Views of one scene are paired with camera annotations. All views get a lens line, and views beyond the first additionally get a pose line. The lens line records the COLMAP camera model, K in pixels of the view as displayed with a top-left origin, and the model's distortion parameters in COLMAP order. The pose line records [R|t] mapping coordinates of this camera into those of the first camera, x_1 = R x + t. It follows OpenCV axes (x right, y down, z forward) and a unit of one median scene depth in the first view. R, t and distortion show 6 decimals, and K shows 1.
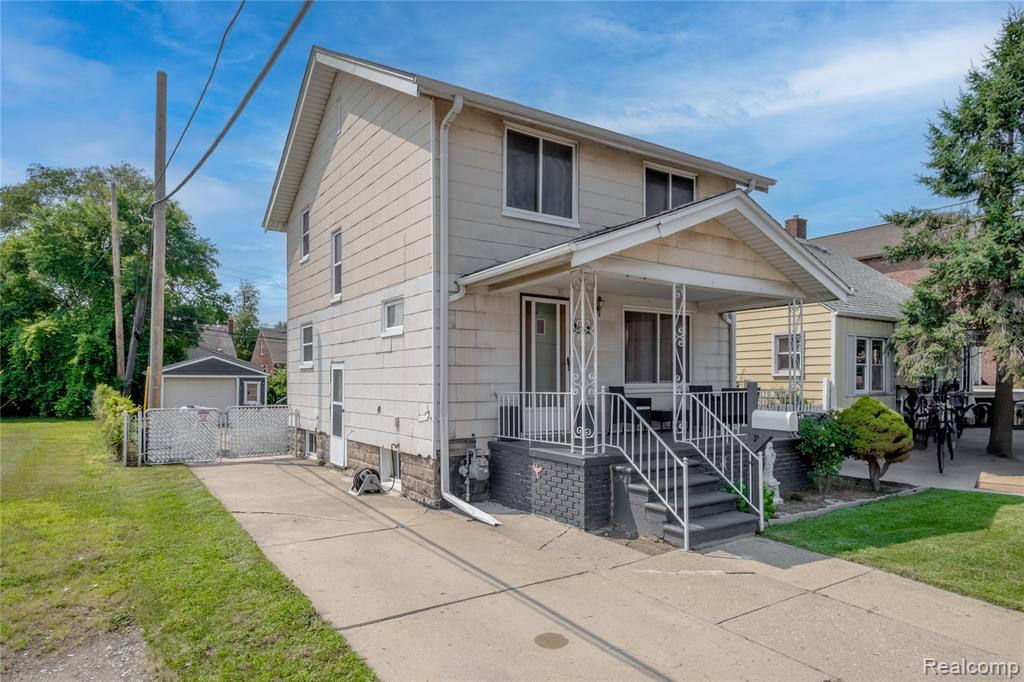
lens RADIAL K [[591.7, 0, 487.6], [0, 591.7, 383.0], [0, 0, 1]] dist [-0.001810, -0.000150]
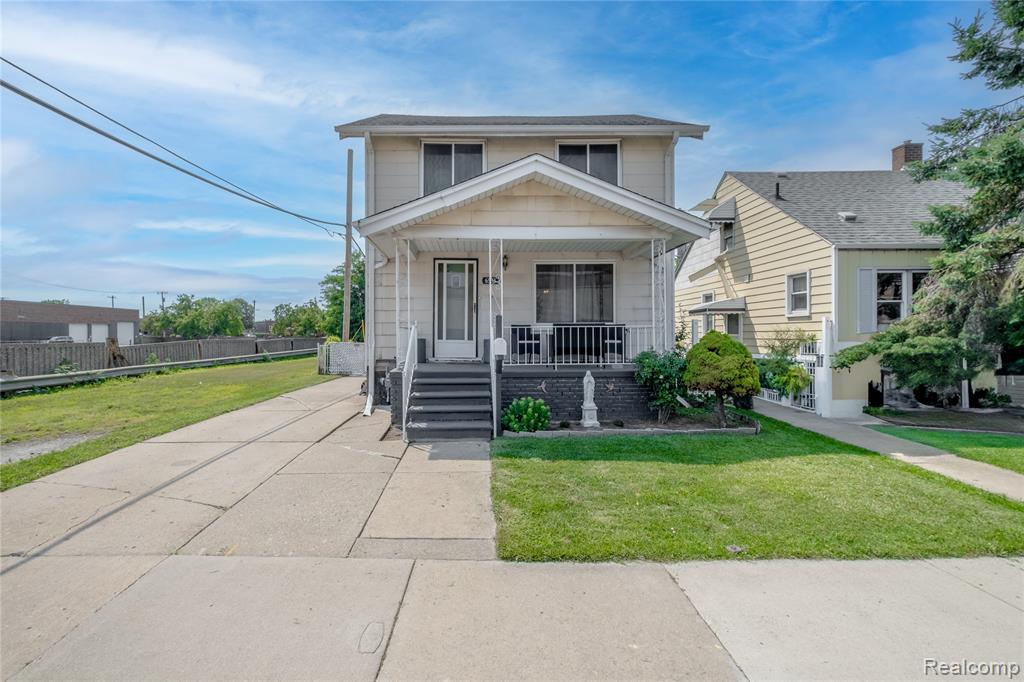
lens RADIAL K [[448.3, 0, 508.6], [0, 448.3, 334.5], [0, 0, 1]] dist [0.012062, 0.000024]
pose [[0.854539, -0.003025, -0.519379, 0.725088], [0.000188, 0.999985, -0.005514, 0.033330], [0.519387, 0.004614, 0.854526, 0.176568]]
